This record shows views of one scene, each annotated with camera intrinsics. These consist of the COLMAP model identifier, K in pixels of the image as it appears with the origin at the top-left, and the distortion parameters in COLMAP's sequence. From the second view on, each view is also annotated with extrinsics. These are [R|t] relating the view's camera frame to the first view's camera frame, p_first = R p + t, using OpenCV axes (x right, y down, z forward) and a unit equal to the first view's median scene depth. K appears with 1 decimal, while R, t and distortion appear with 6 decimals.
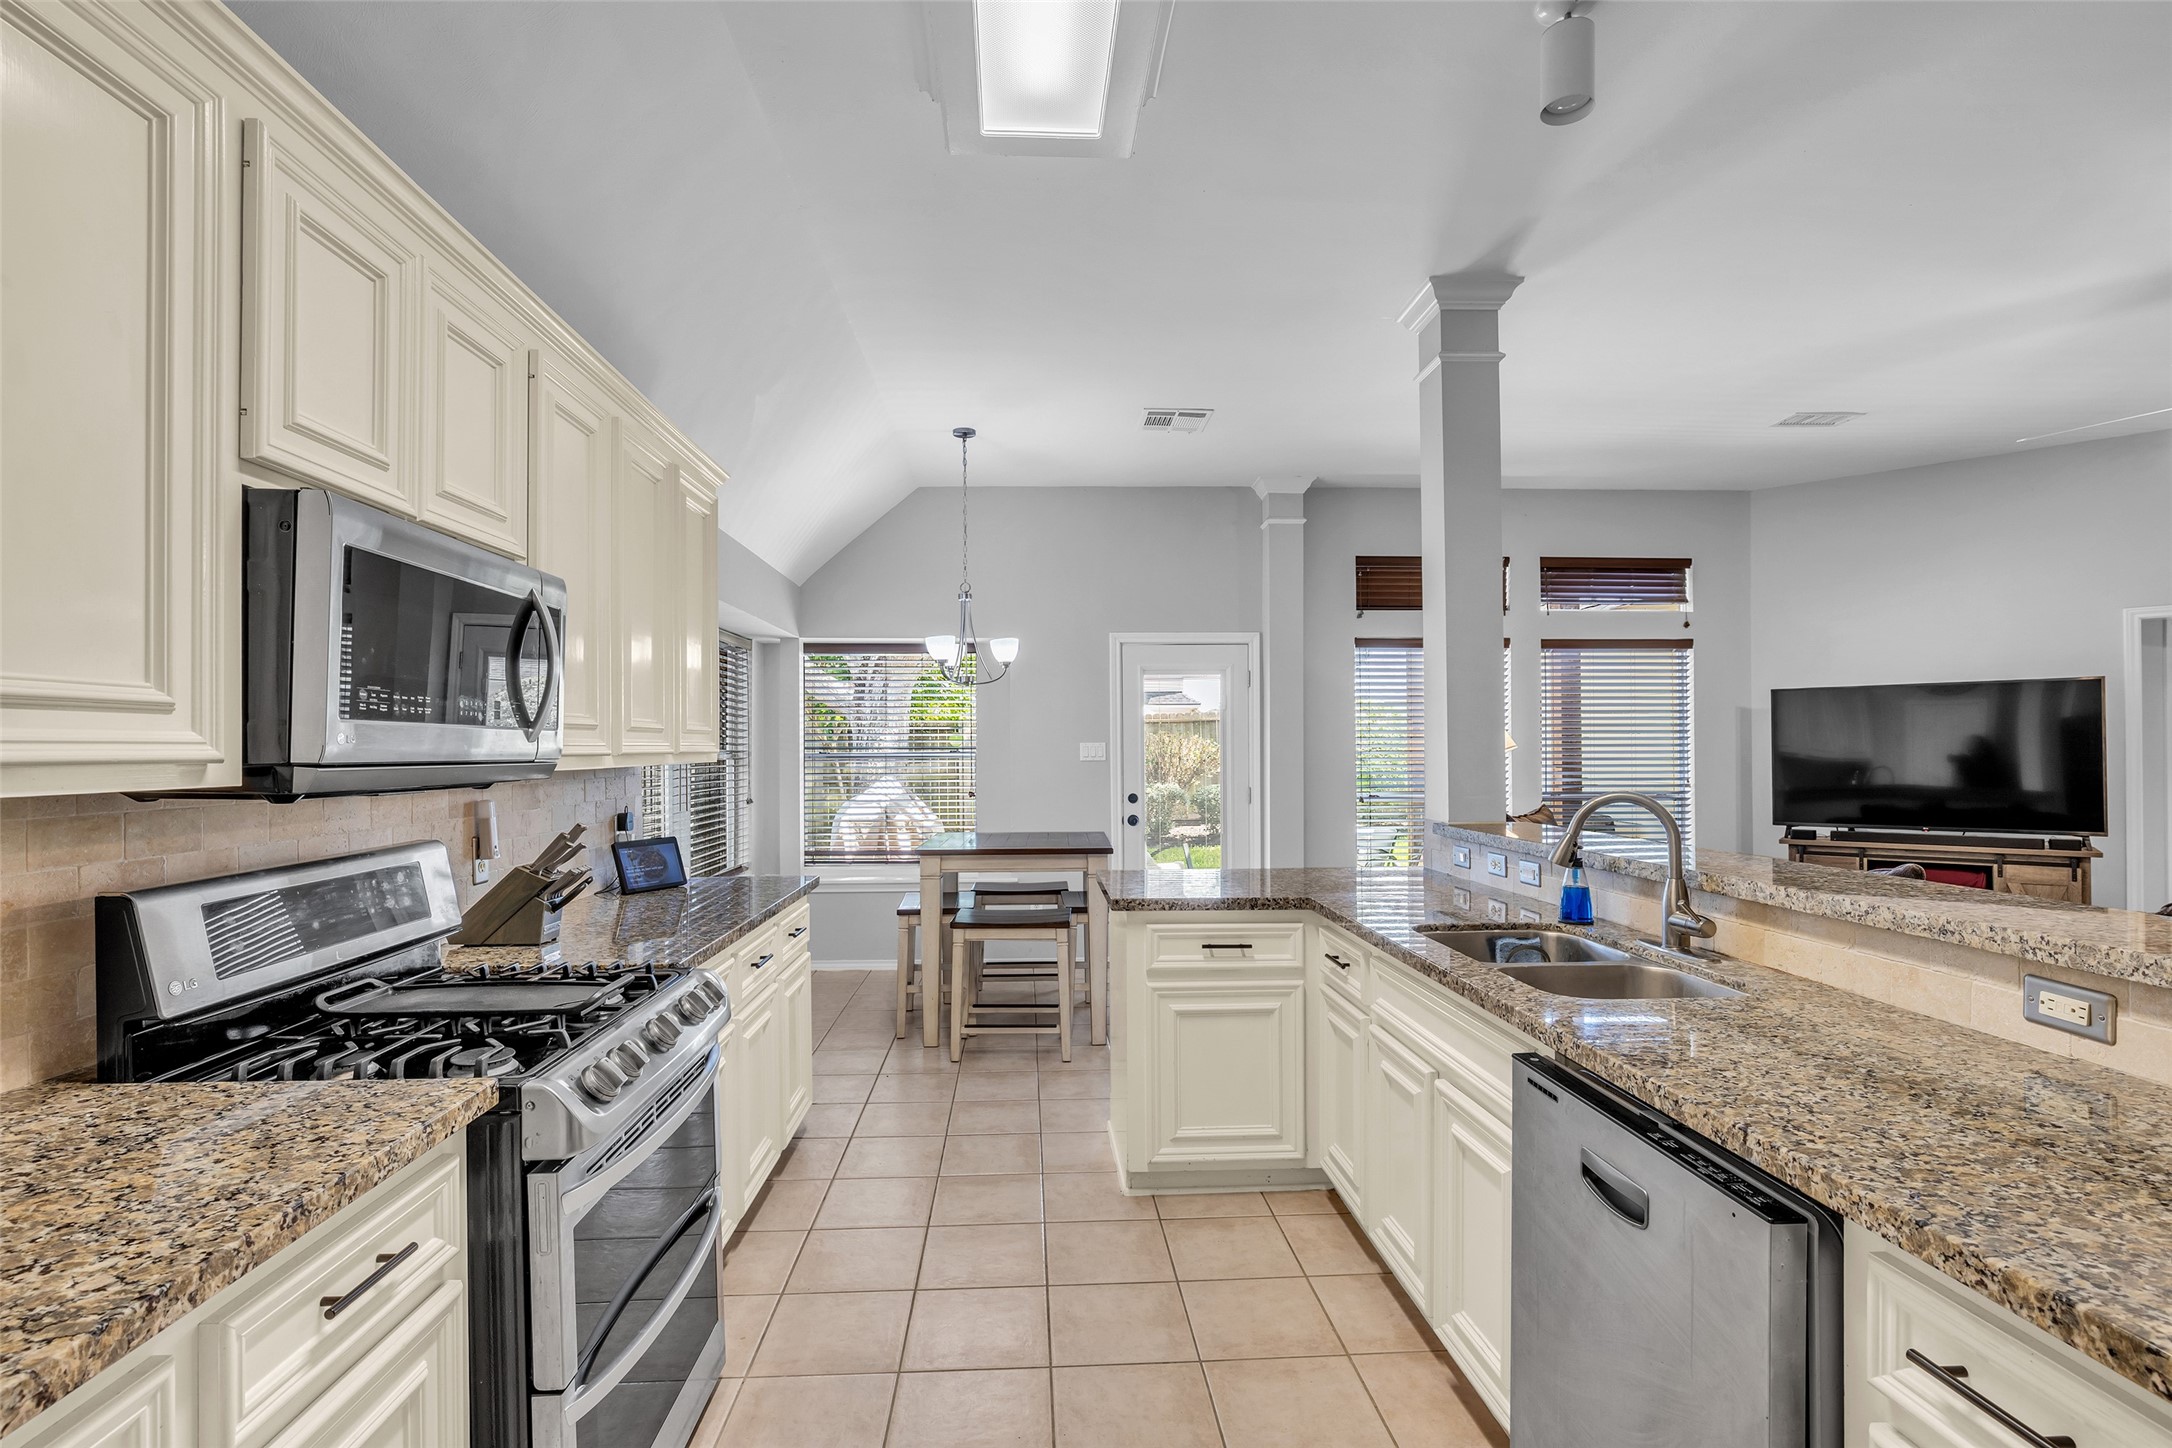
lens RADIAL K [[991.9, 0, 1070.0], [0, 991.9, 744.2], [0, 0, 1]] dist [-0.021355, 0.006508]
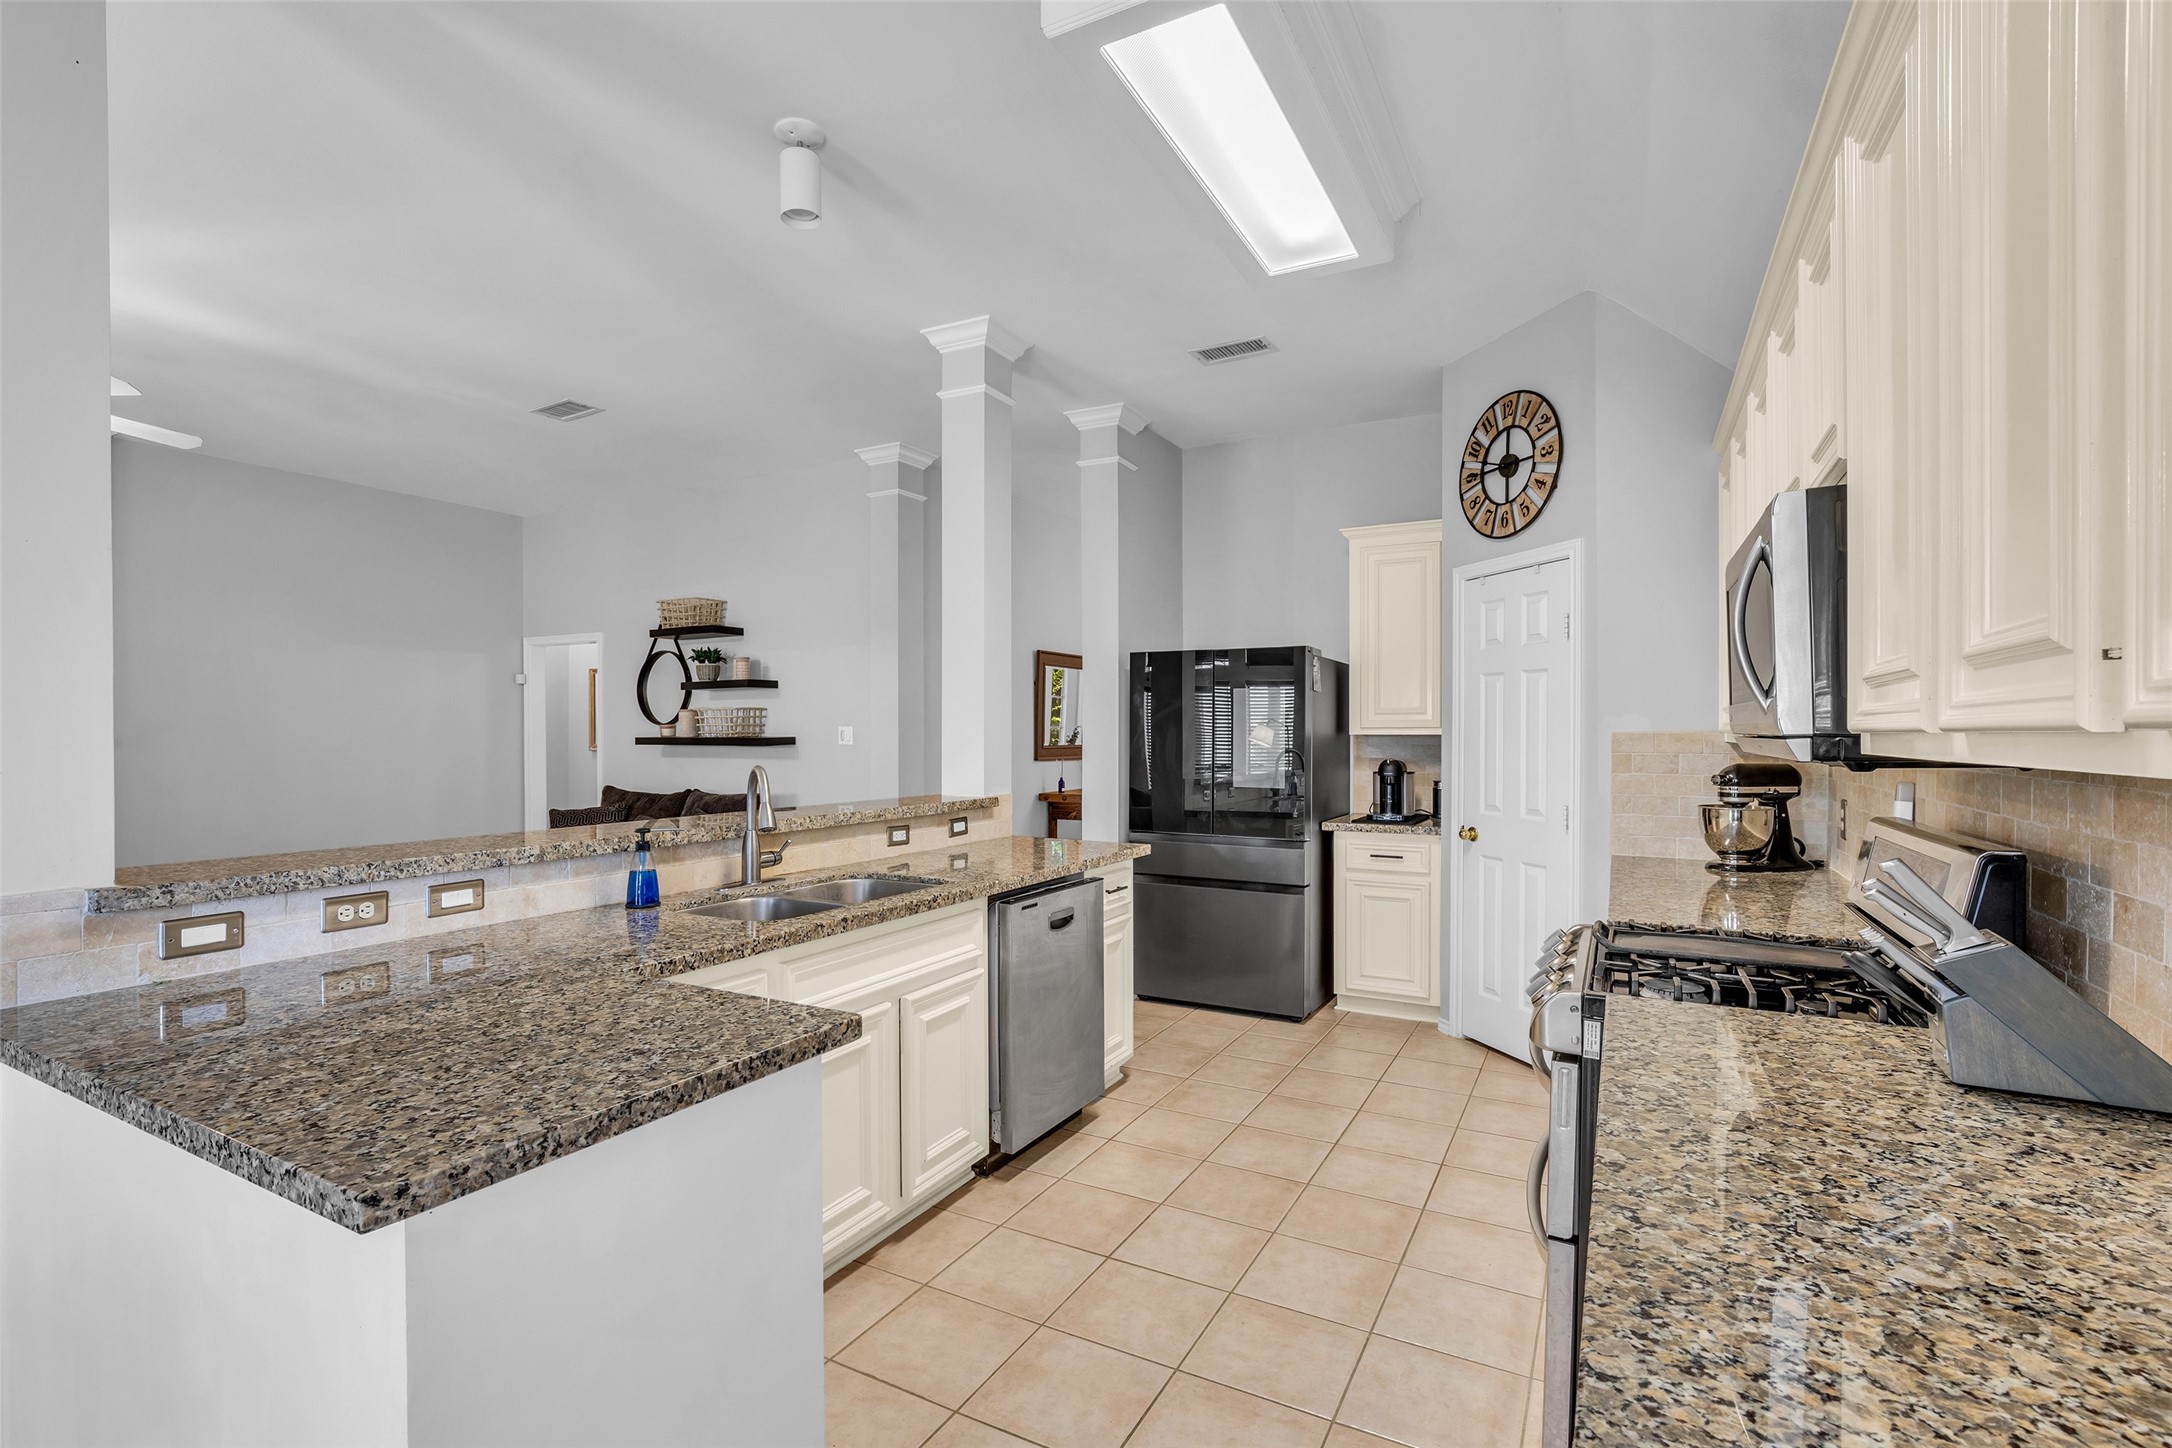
lens RADIAL K [[992.6, 0, 1079.0], [0, 992.6, 736.4], [0, 0, 1]] dist [-0.015084, 0.000678]
pose [[-0.855236, 0.003865, 0.518224, -0.310631], [0.003730, 0.999992, -0.001303, 0.010409], [-0.518225, 0.000819, -0.855244, 1.325622]]
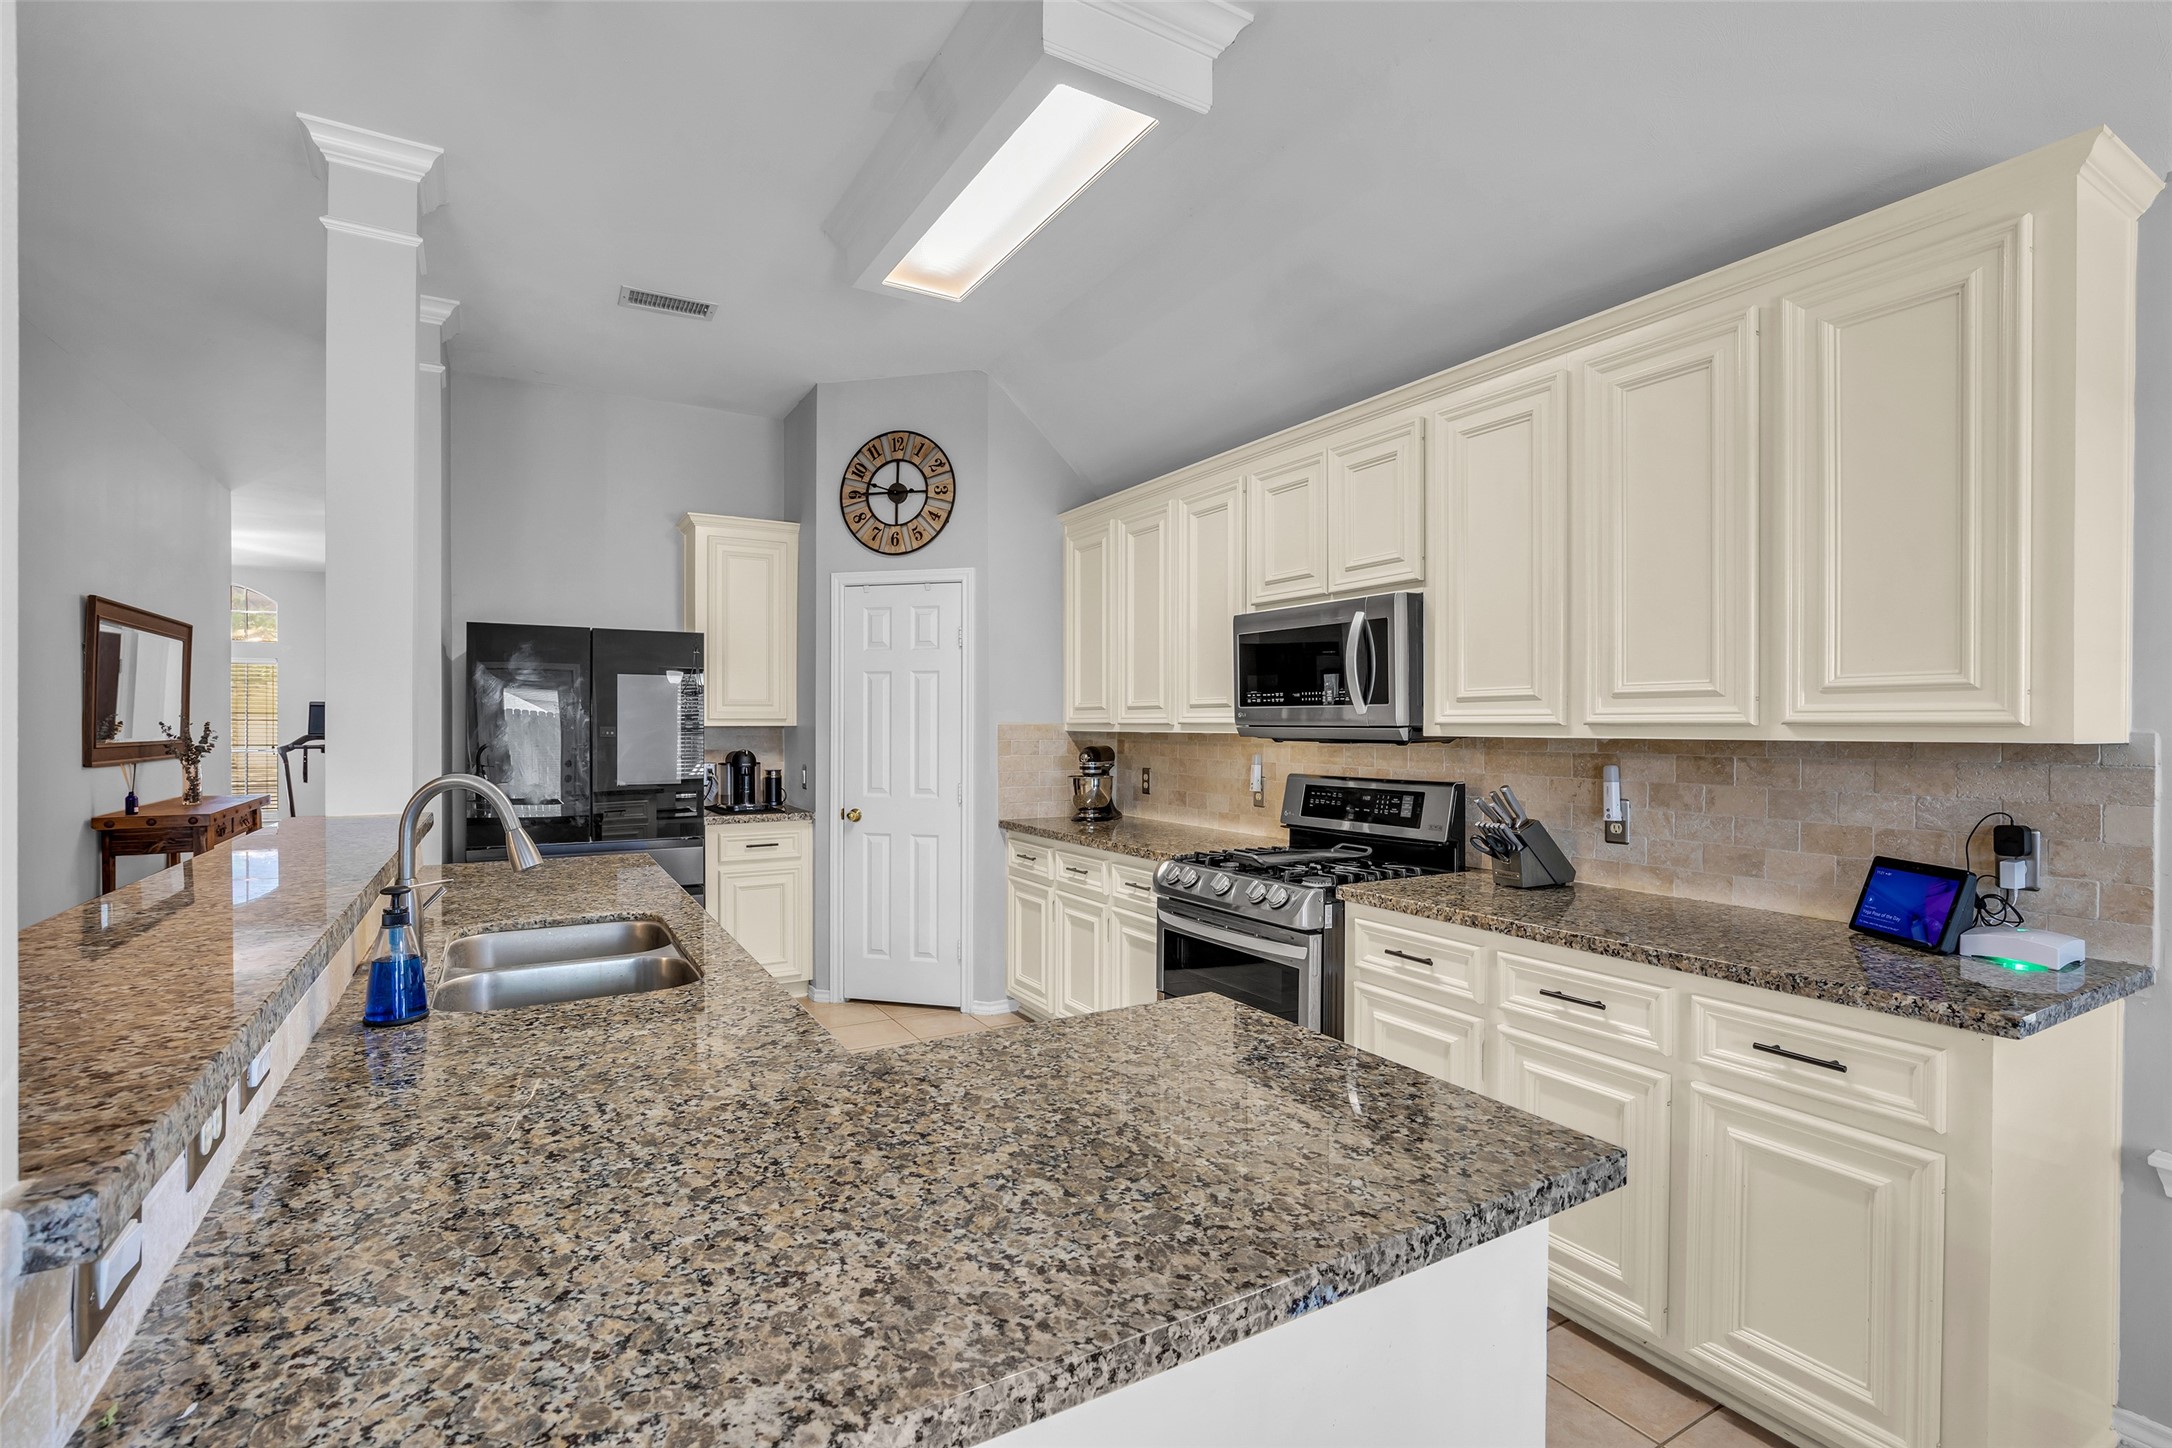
lens RADIAL K [[995.2, 0, 1080.2], [0, 995.2, 728.2], [0, 0, 1]] dist [-0.014430, 0.000001]
pose [[-0.885937, 0.006766, -0.463756, 0.345336], [0.005360, 0.999976, 0.004350, 0.007098], [0.463775, 0.001368, -0.885952, 1.389293]]
